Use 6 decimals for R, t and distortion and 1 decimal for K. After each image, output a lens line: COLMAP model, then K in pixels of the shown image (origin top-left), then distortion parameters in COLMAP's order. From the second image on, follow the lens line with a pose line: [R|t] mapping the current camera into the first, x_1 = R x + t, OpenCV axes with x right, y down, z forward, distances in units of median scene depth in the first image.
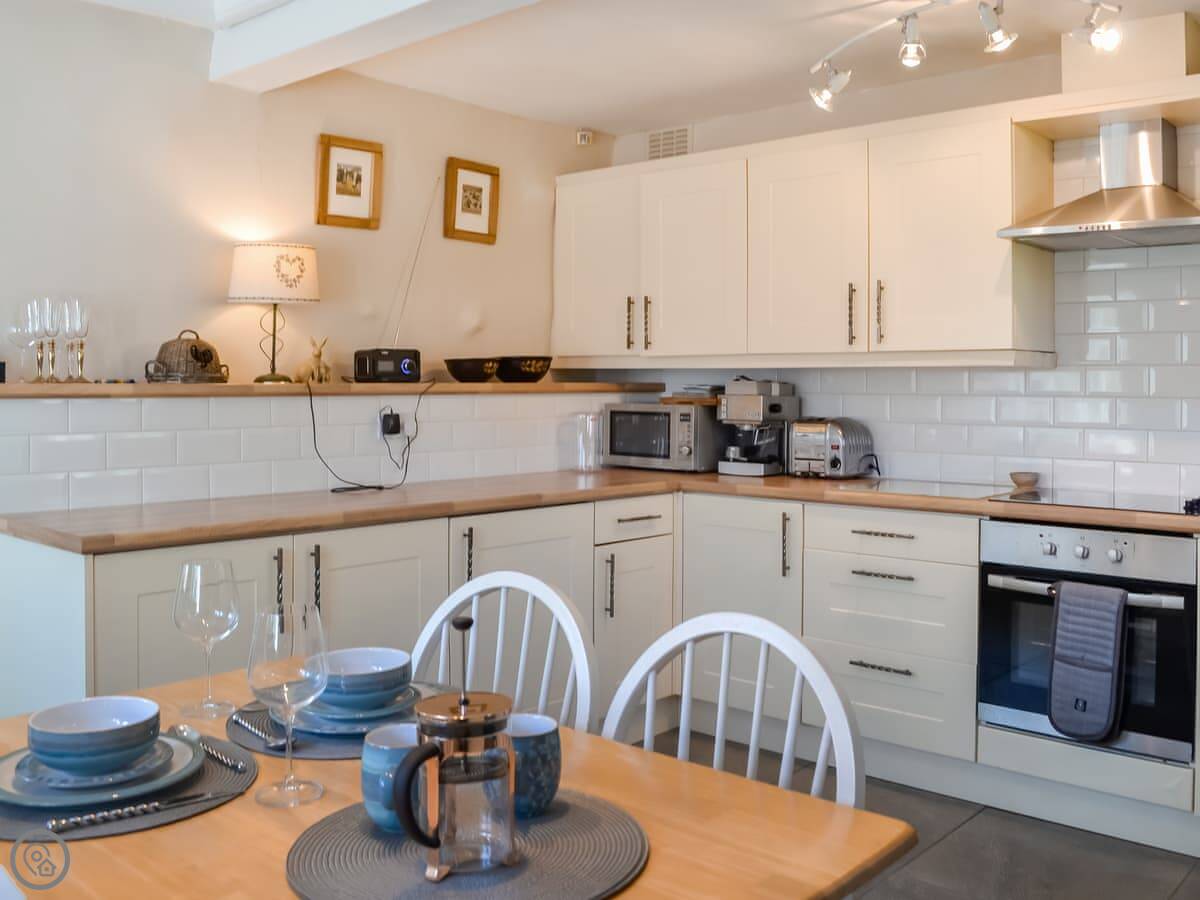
lens RADIAL K [[1073.2, 0, 598.4], [0, 1073.2, 439.7], [0, 0, 1]] dist [0.006092, 0.003521]
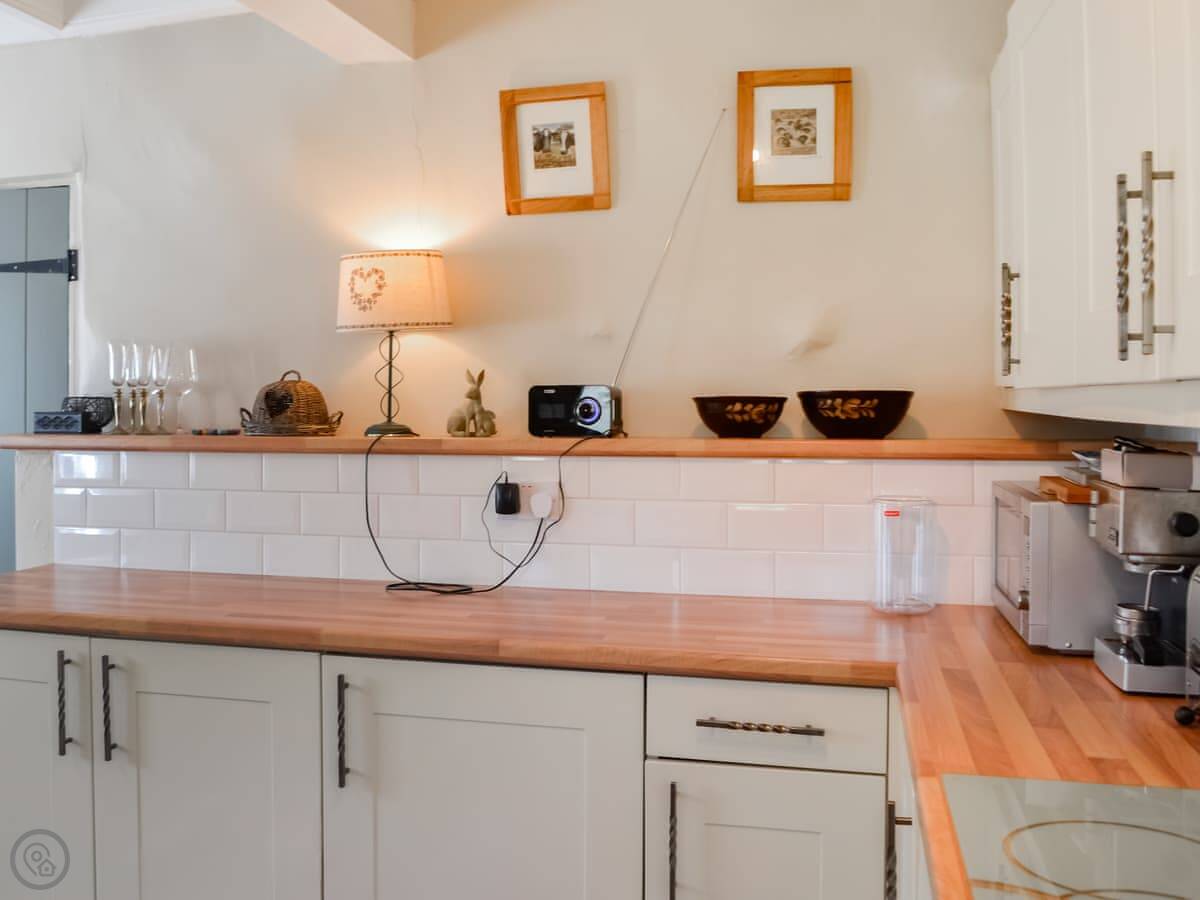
lens RADIAL K [[1201.2, 0, 597.7], [0, 1201.2, 449.9], [0, 0, 1]] dist [-0.048941, 0.000000]
pose [[0.482306, 0.040267, -0.875077, 0.477989], [-0.045736, 0.998738, 0.020750, -0.061471], [0.874808, 0.030015, 0.483539, 0.659953]]
